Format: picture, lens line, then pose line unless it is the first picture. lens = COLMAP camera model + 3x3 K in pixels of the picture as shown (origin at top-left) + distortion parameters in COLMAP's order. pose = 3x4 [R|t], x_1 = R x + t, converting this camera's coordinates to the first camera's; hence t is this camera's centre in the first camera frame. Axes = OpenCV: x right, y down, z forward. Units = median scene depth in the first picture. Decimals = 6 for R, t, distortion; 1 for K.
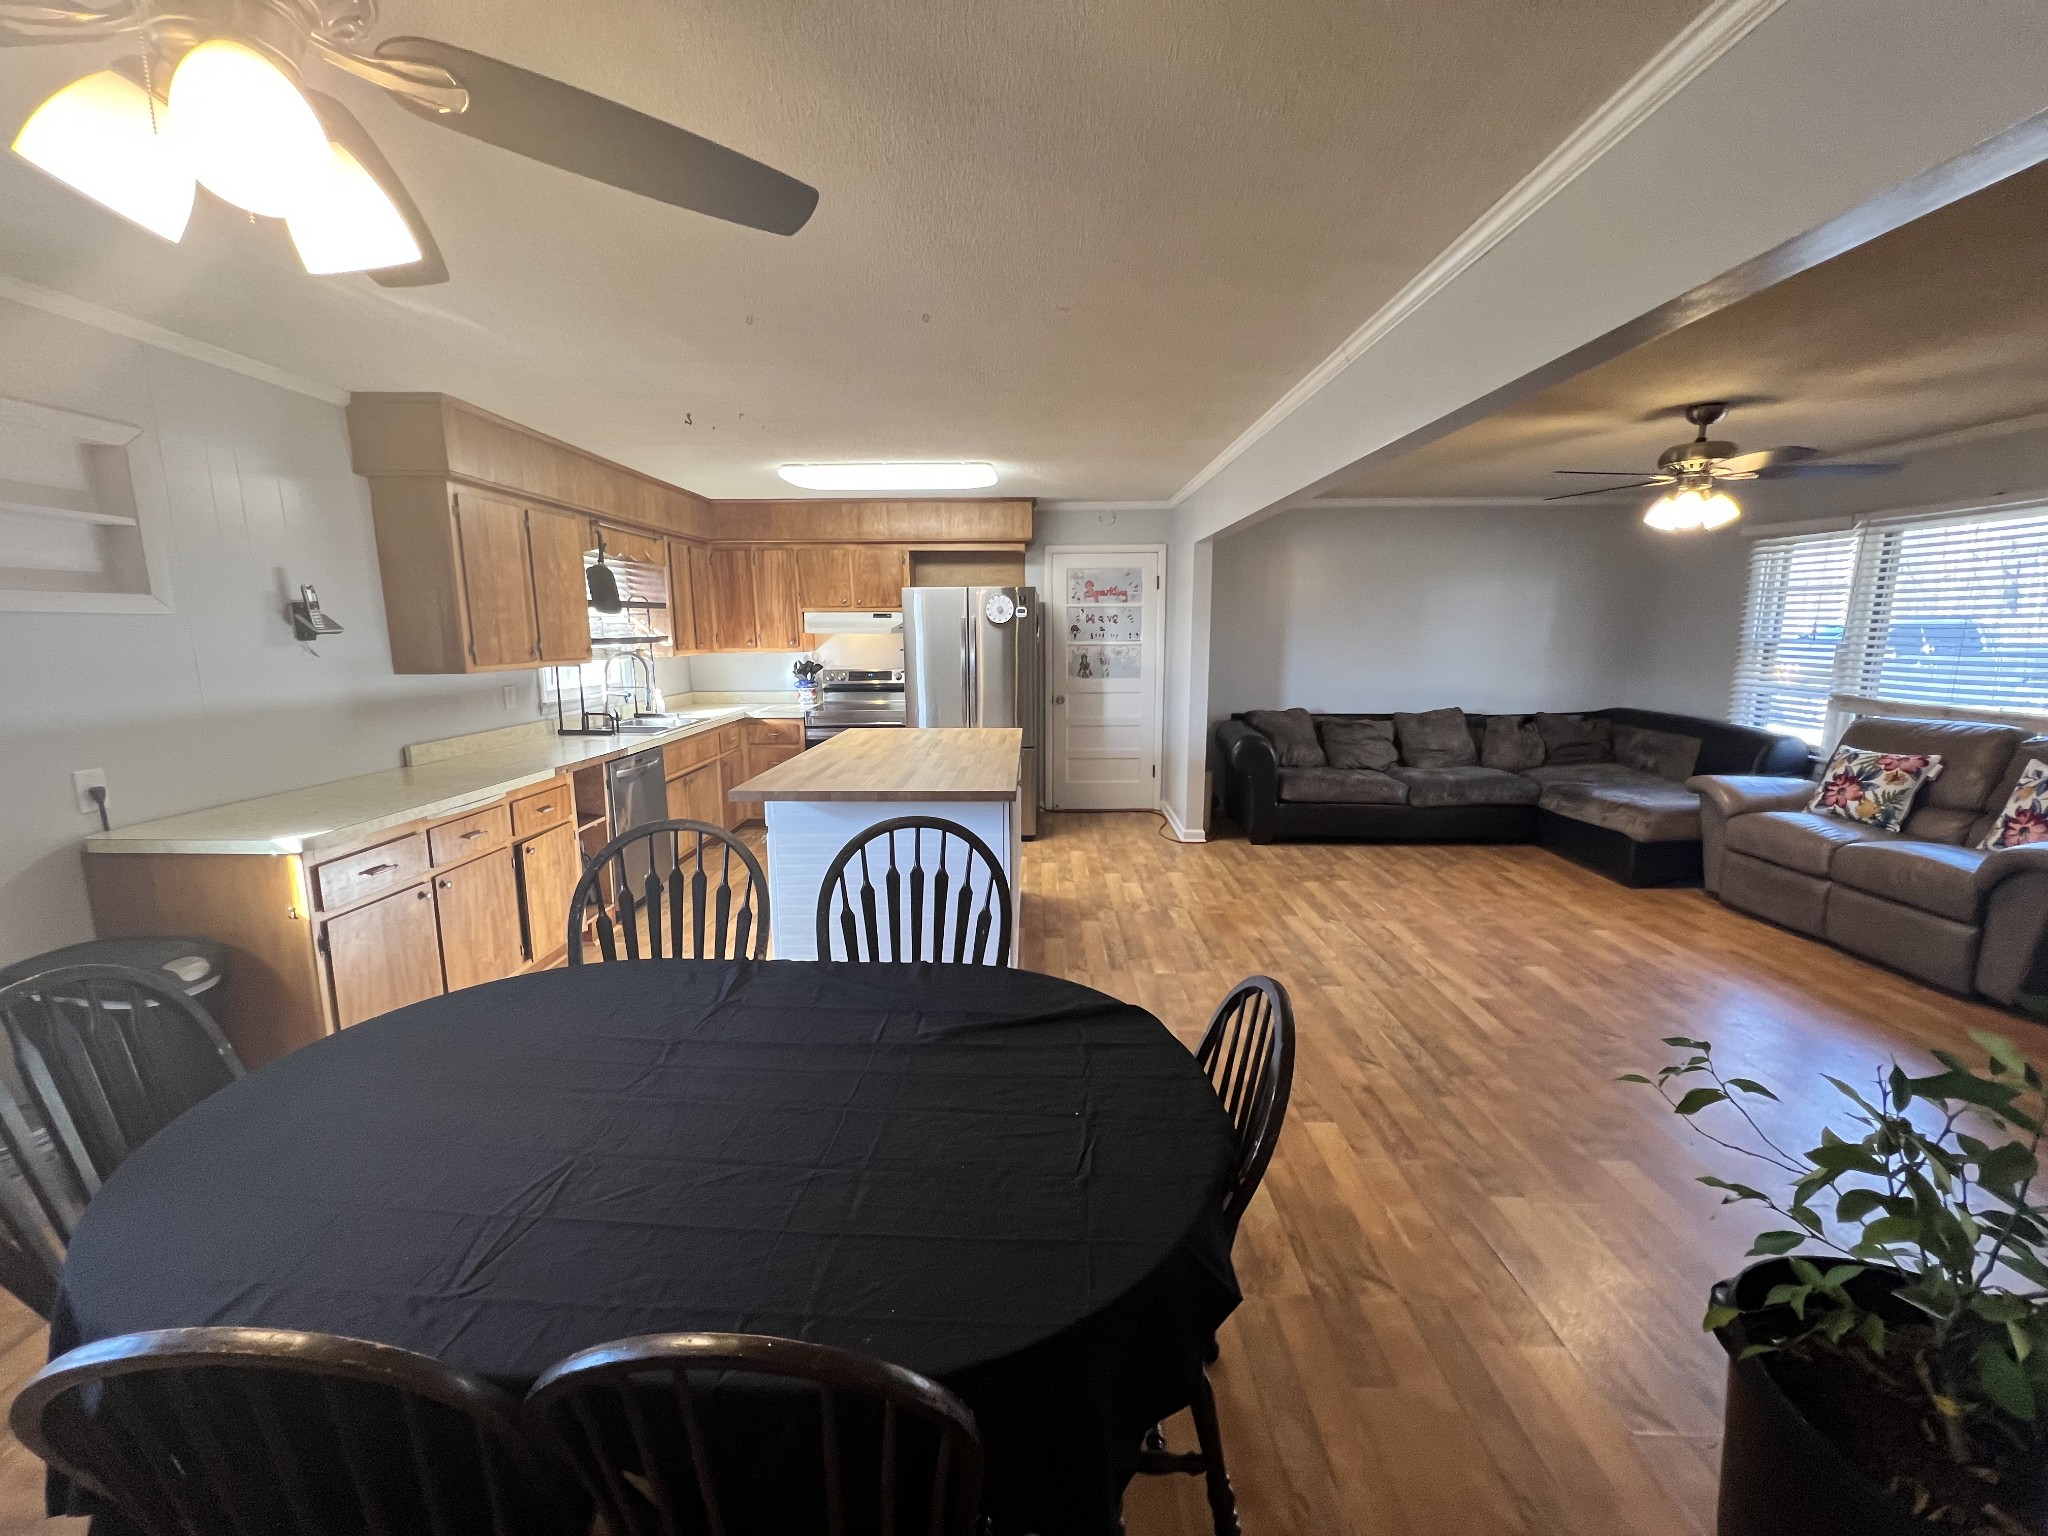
lens RADIAL K [[817.0, 0, 1026.5], [0, 817.0, 763.1], [0, 0, 1]] dist [-0.003151, 0.000677]
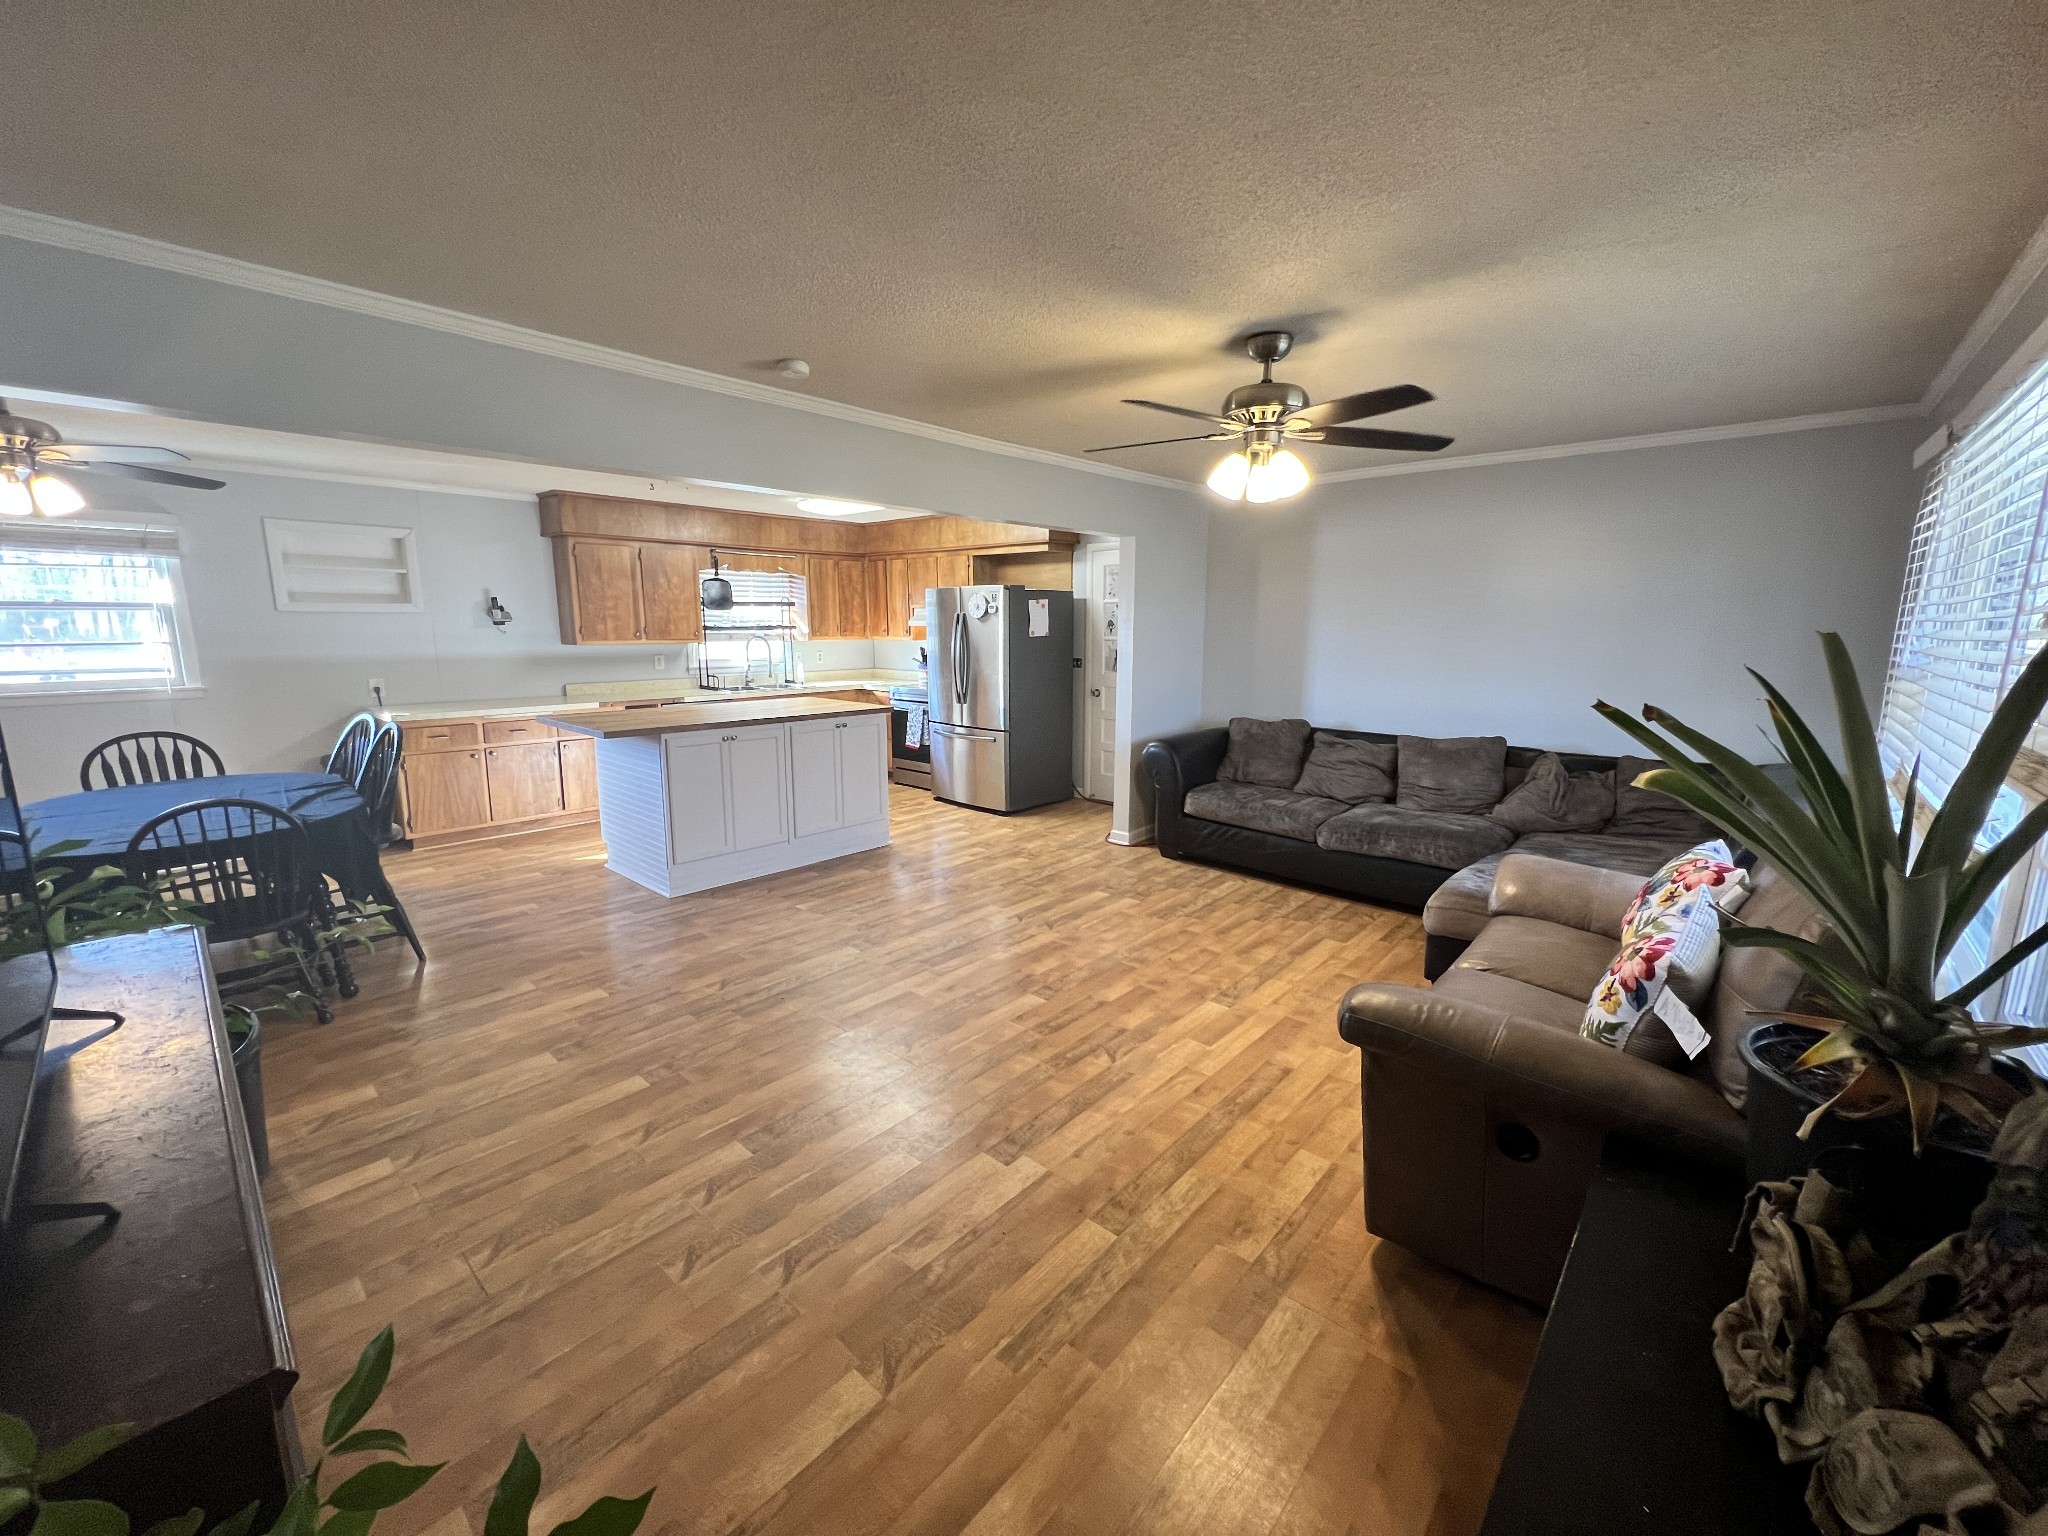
lens RADIAL K [[817.0, 0, 1028.2], [0, 817.0, 762.0], [0, 0, 1]] dist [-0.003151, 0.000677]
pose [[0.753433, 0.120255, -0.646434, 0.944759], [-0.115055, 0.992077, 0.050455, -0.046612], [0.647380, 0.036361, 0.761300, 0.229559]]
